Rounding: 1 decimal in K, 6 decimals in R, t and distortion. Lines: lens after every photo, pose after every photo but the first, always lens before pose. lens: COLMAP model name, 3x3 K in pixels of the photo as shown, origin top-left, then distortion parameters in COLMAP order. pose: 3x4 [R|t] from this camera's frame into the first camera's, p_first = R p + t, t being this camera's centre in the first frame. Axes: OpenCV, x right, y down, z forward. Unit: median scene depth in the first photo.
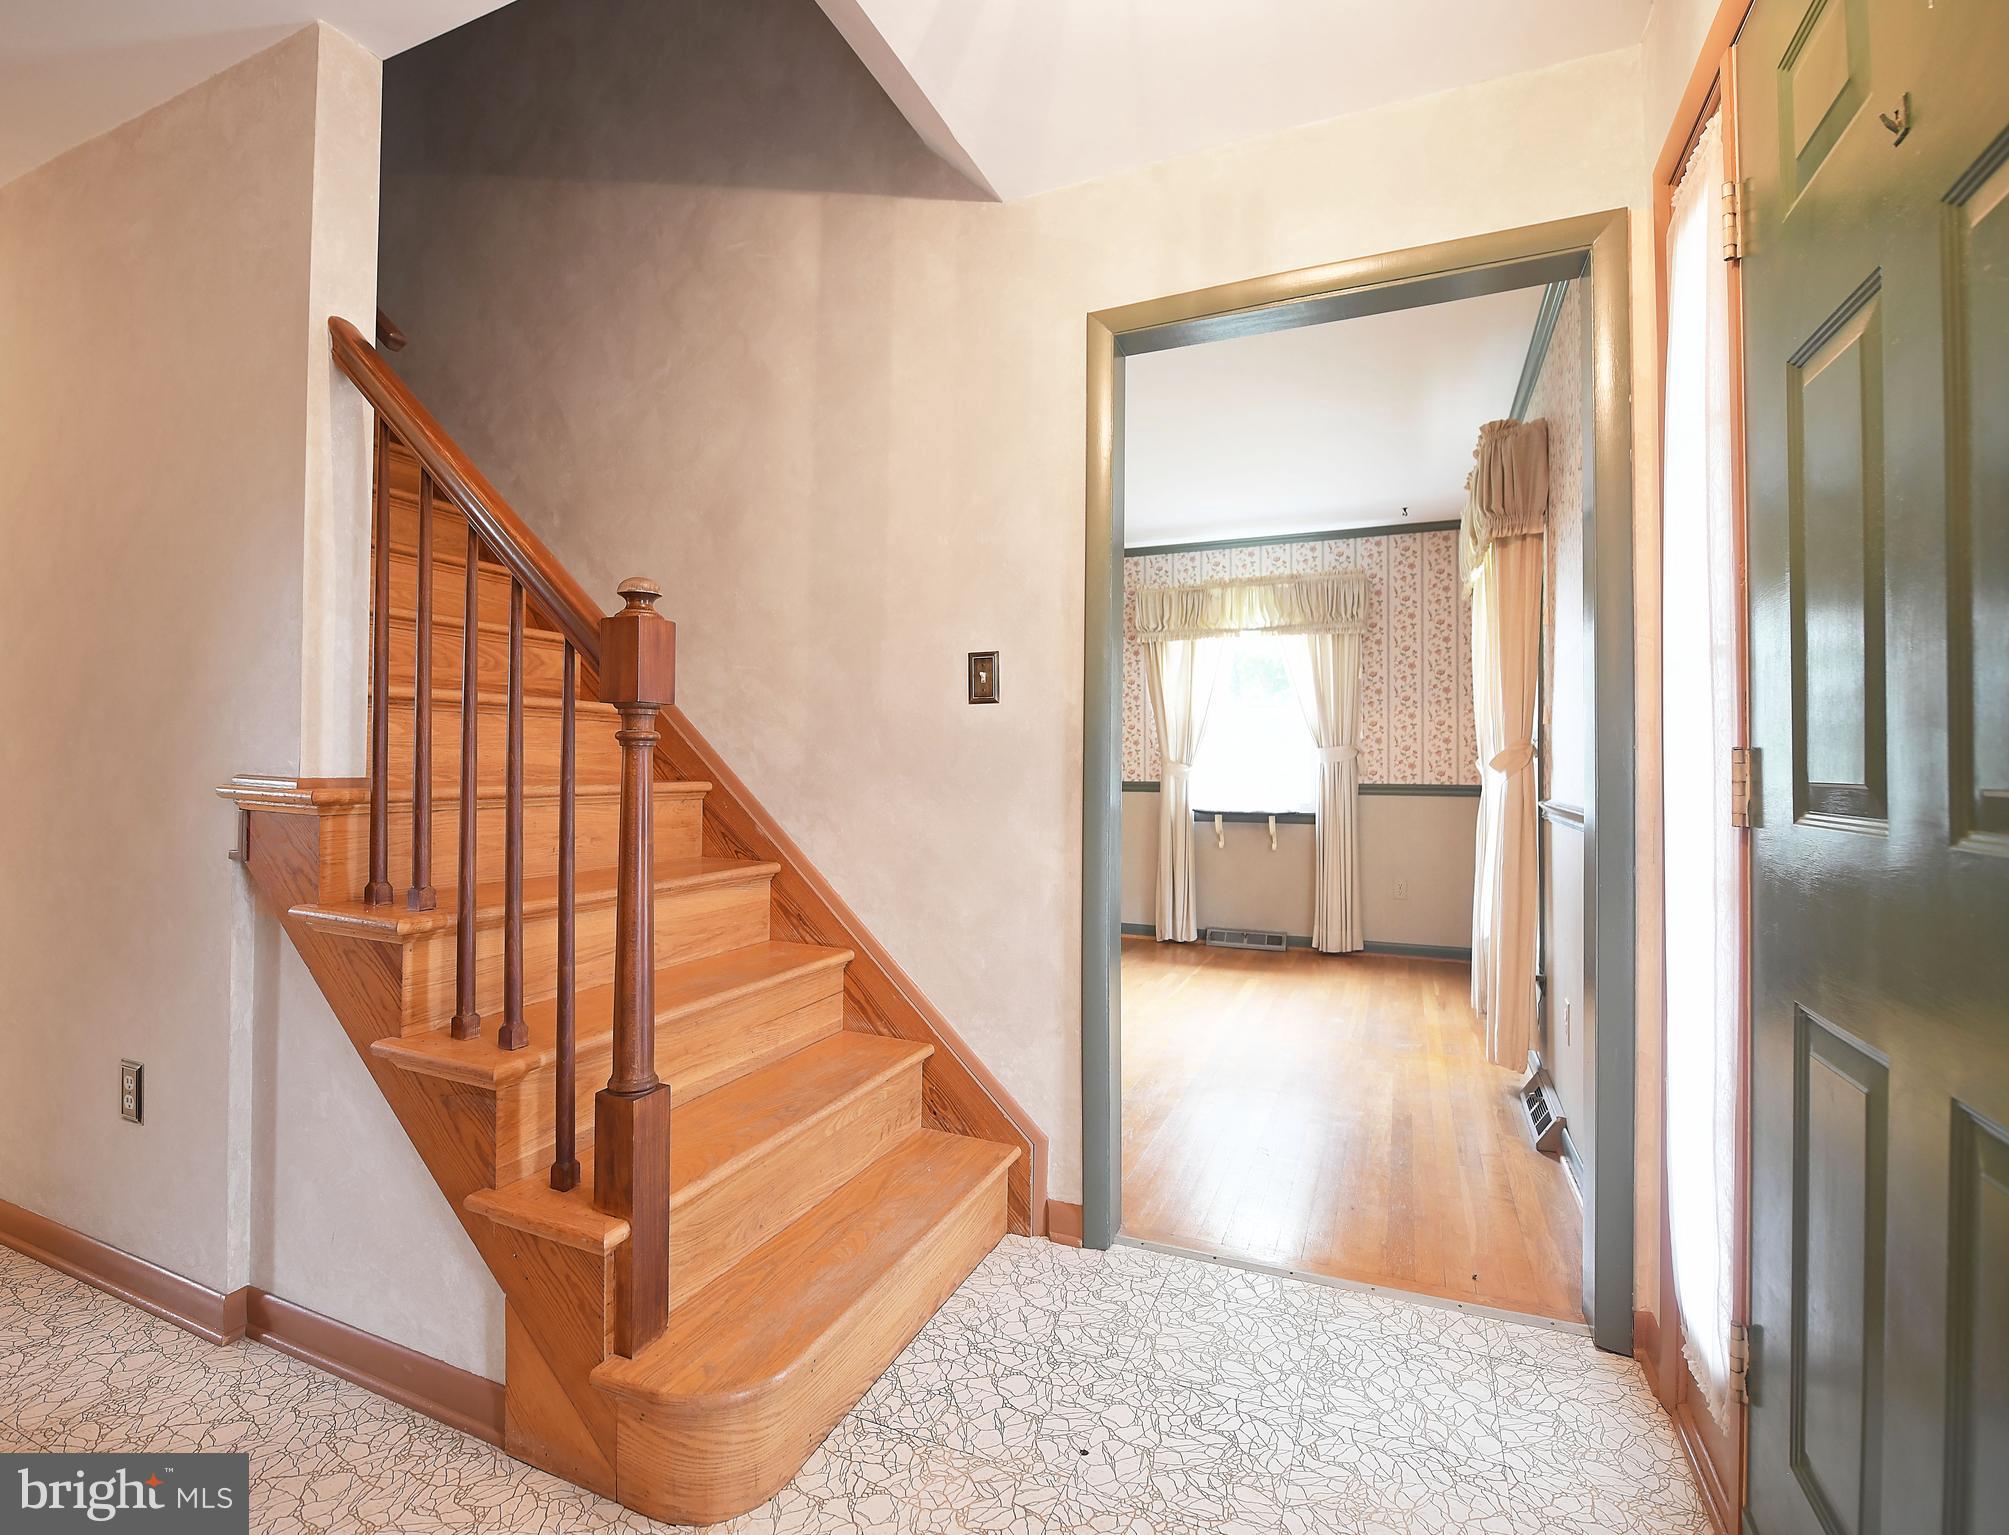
lens RADIAL K [[918.2, 0, 998.7], [0, 918.2, 763.2], [0, 0, 1]] dist [0.004022, 0.000141]
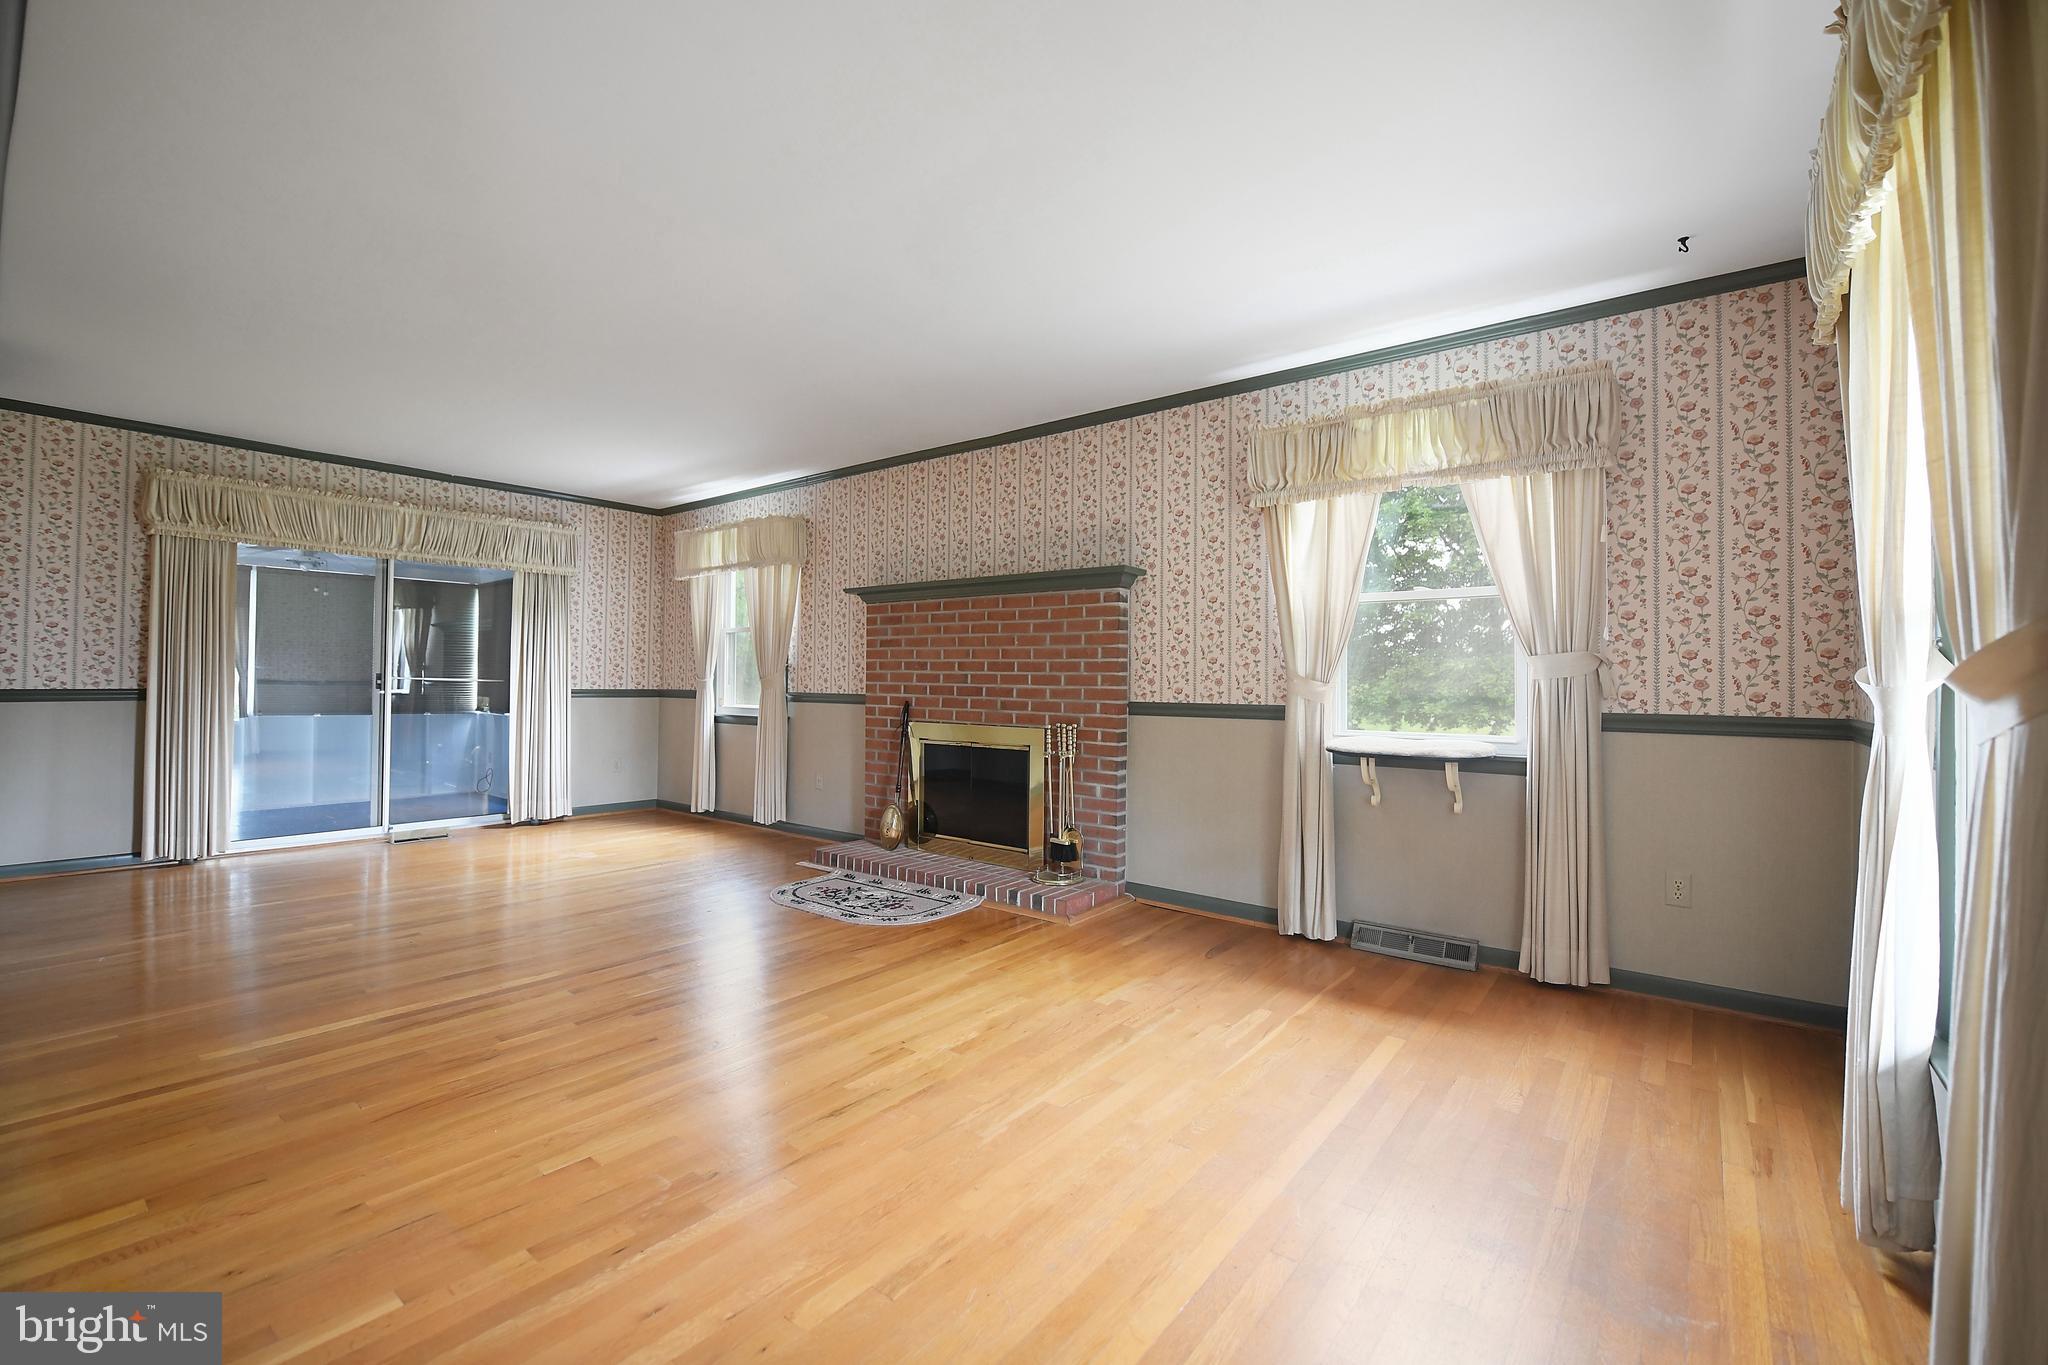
lens RADIAL K [[847.6, 0, 1032.8], [0, 847.6, 675.6], [0, 0, 1]] dist [-0.007378, -0.000988]
pose [[0.968414, 0.004132, -0.249313, 0.161059], [-0.006881, 0.999925, -0.010155, 0.005526], [0.249252, 0.011550, 0.968370, 0.350675]]
